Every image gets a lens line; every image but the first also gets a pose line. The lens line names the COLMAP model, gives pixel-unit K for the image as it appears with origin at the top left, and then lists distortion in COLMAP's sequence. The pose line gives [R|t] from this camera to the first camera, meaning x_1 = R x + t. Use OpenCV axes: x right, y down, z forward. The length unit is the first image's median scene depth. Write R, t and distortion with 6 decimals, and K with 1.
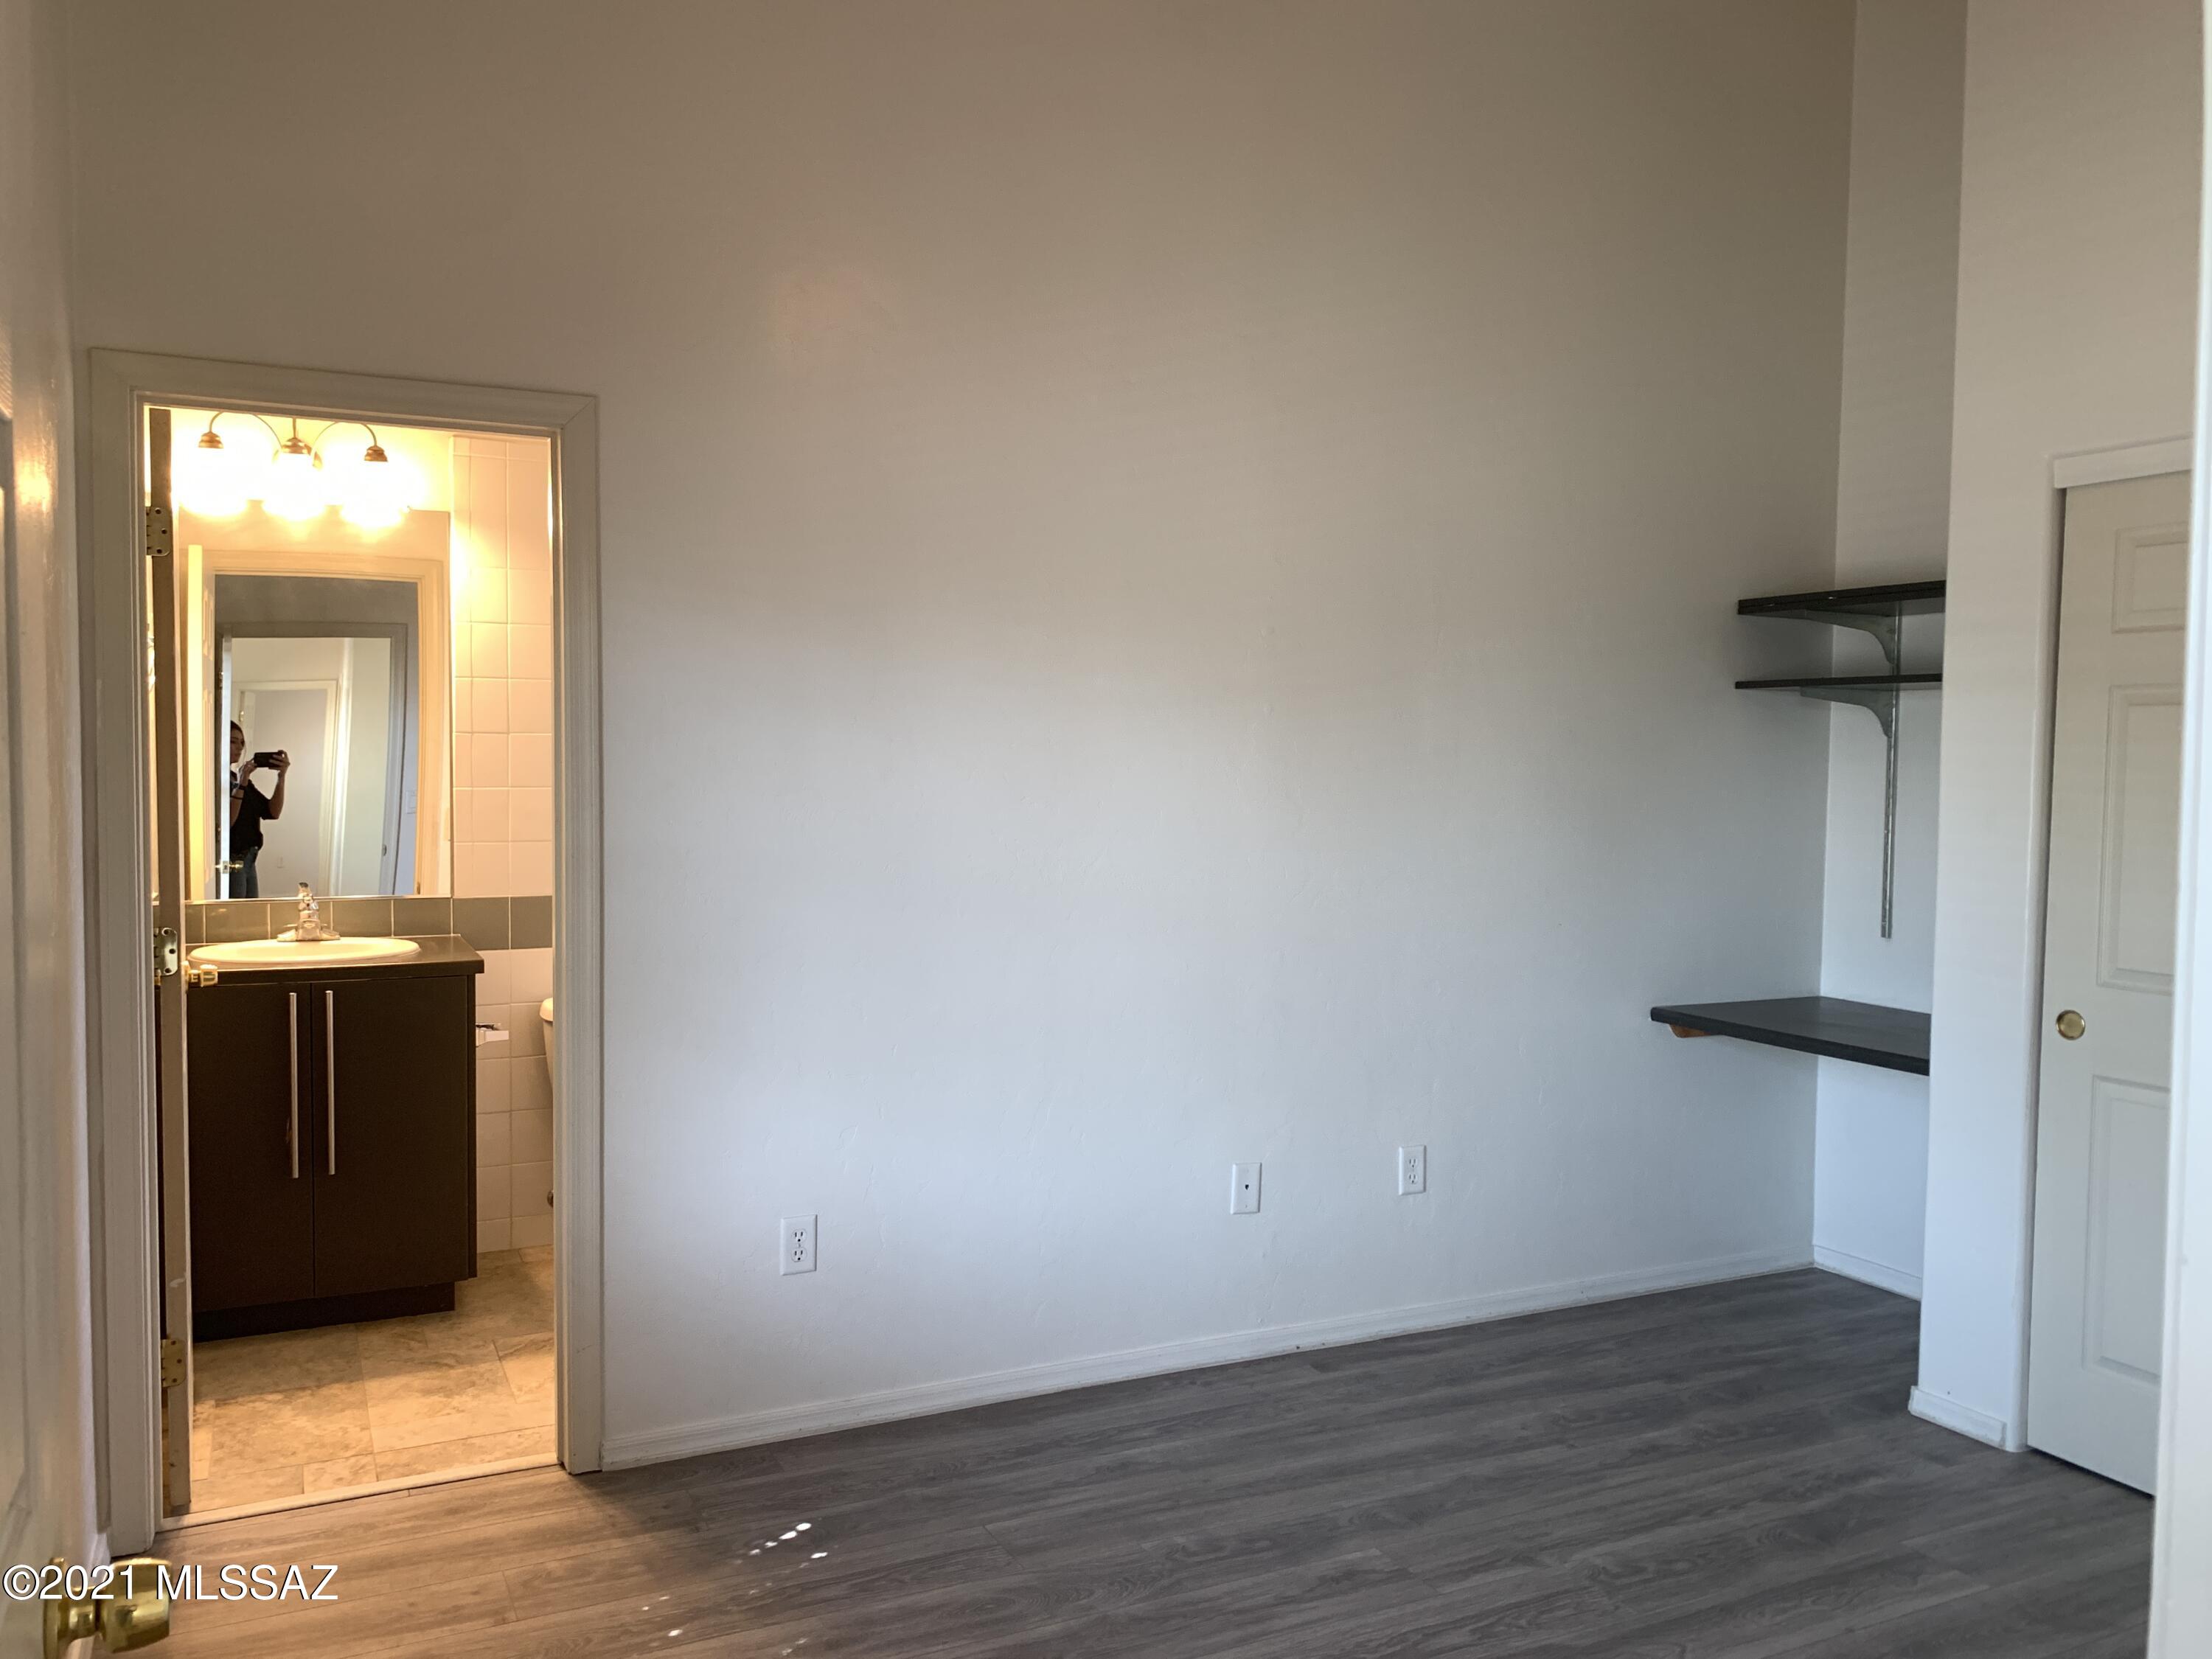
lens RADIAL K [[1668.2, 0, 1066.5], [0, 1668.2, 825.2], [0, 0, 1]] dist [0.019526, -0.034474]
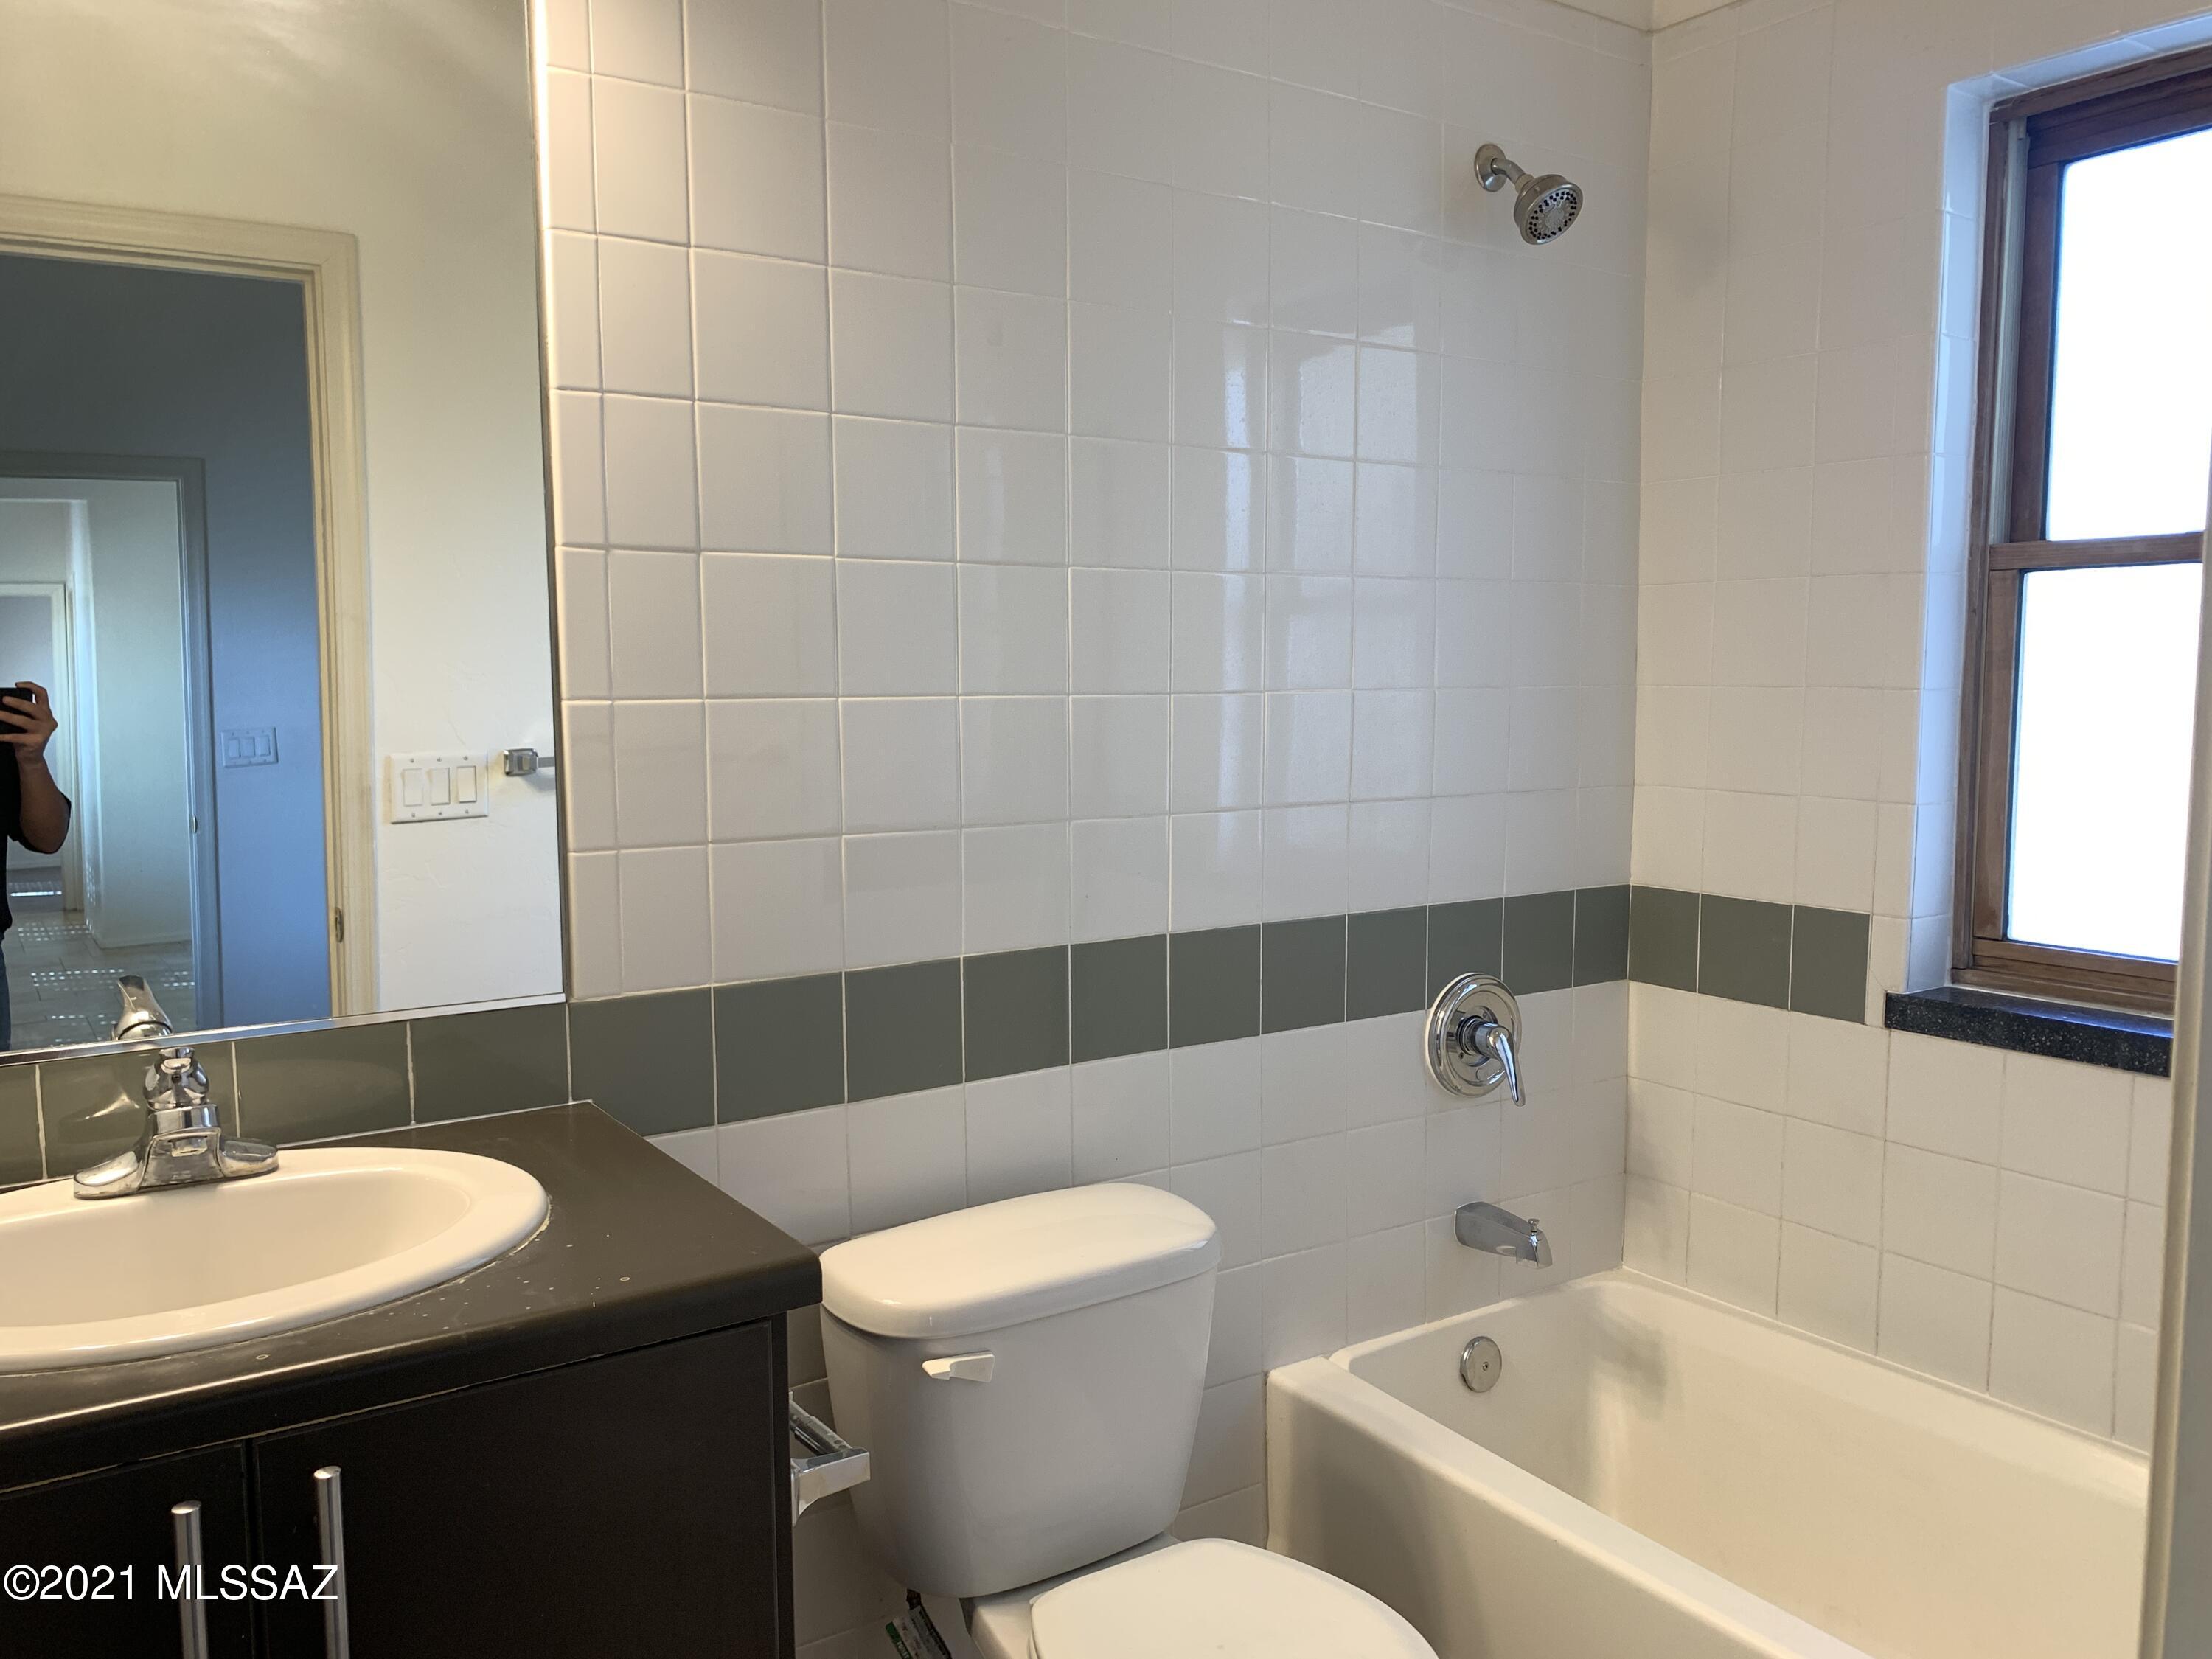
lens RADIAL K [[1668.2, 0, 1100.2], [0, 1668.2, 824.0], [0, 0, 1]] dist [0.019526, -0.034474]
pose [[0.988281, -0.033691, 0.148879, -0.426387], [0.027101, 0.998570, 0.046077, -0.013174], [-0.150218, -0.041503, 0.987781, 0.866616]]
